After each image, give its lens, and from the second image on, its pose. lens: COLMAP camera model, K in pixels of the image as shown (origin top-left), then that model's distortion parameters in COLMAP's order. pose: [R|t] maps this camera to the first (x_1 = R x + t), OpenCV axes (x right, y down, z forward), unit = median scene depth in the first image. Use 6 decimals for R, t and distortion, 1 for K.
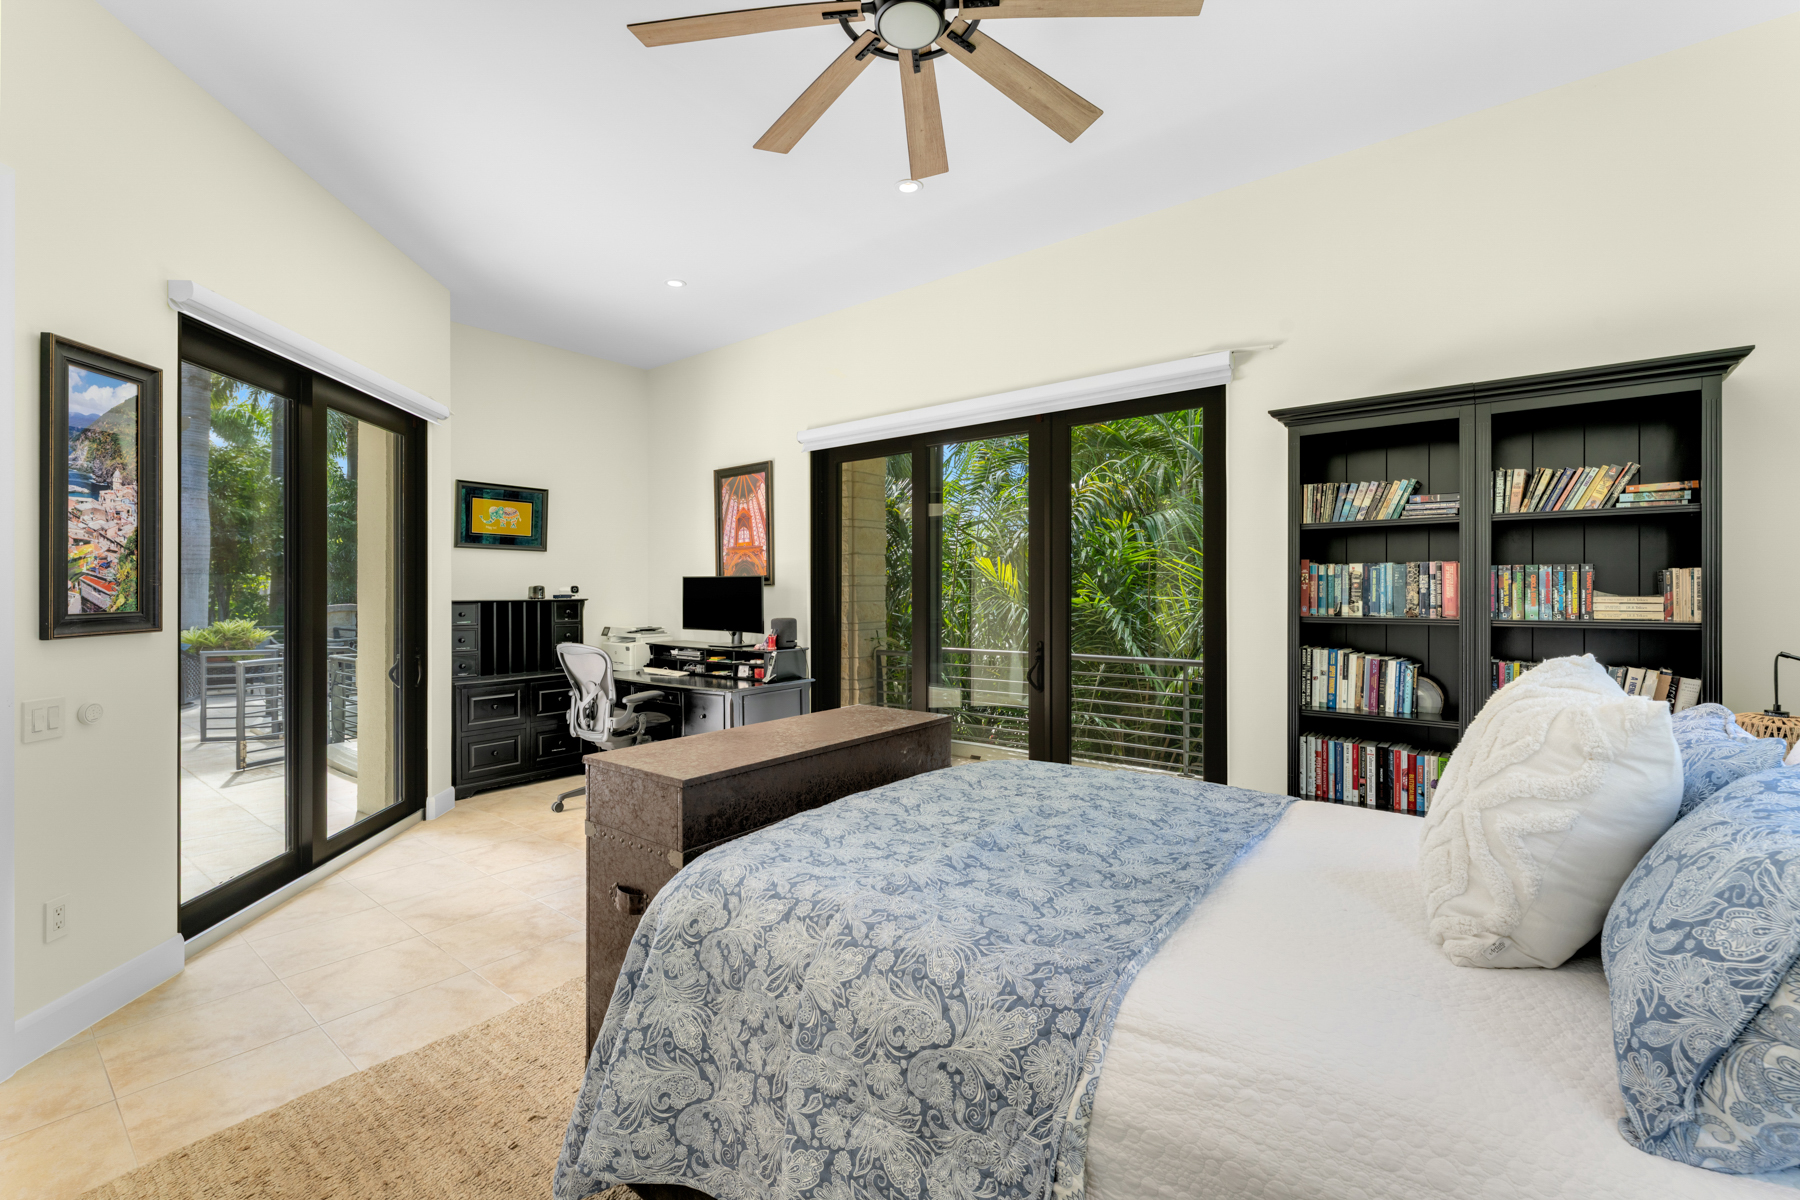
lens RADIAL K [[739.9, 0, 900.0], [0, 739.9, 600.0], [0, 0, 1]] dist [0.000219, 0.000003]
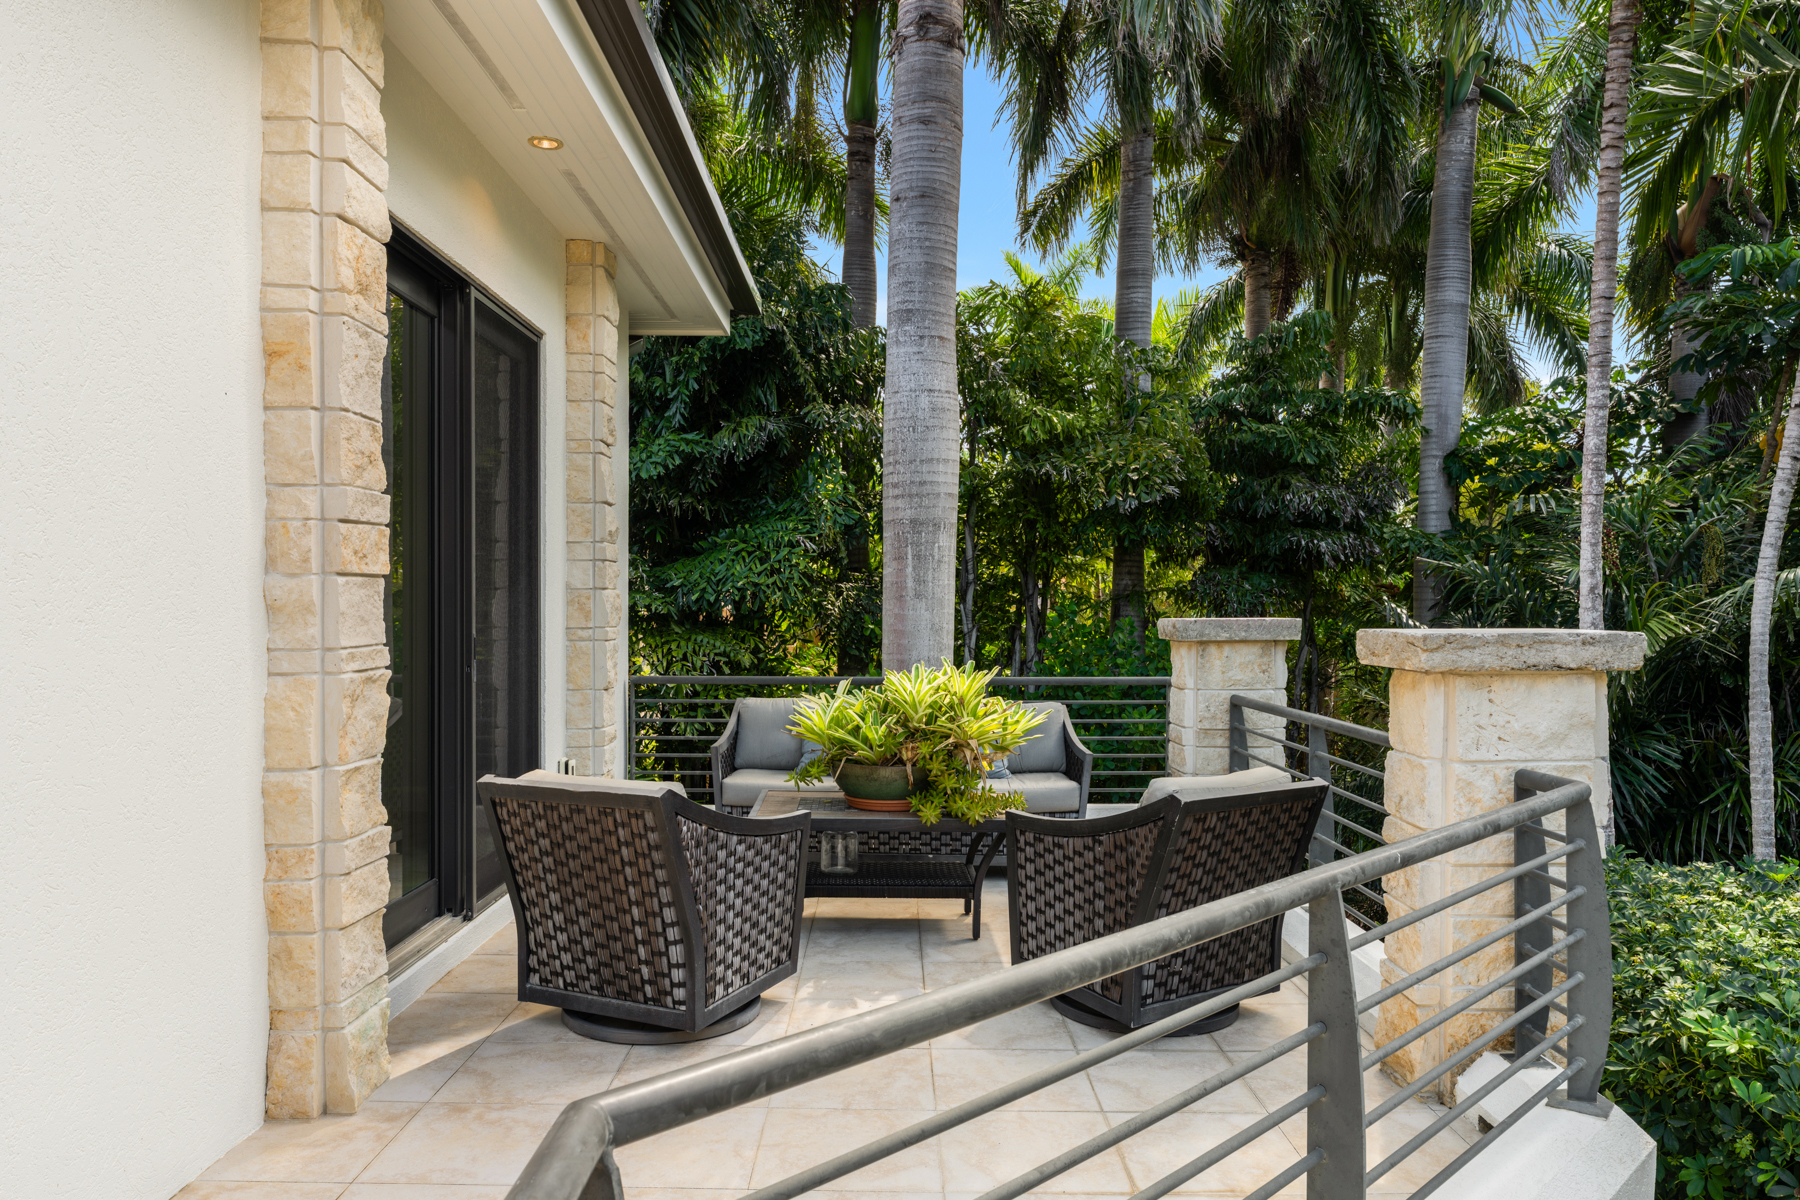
lens RADIAL K [[1276.4, 0, 900.0], [0, 1276.4, 600.0], [0, 0, 1]] dist [0.000542, 0.000007]
pose [[0.624400, -0.001172, -0.781104, -0.444713], [-0.012566, 0.999854, -0.011545, 0.006553], [0.781003, 0.017024, 0.624295, 0.576184]]
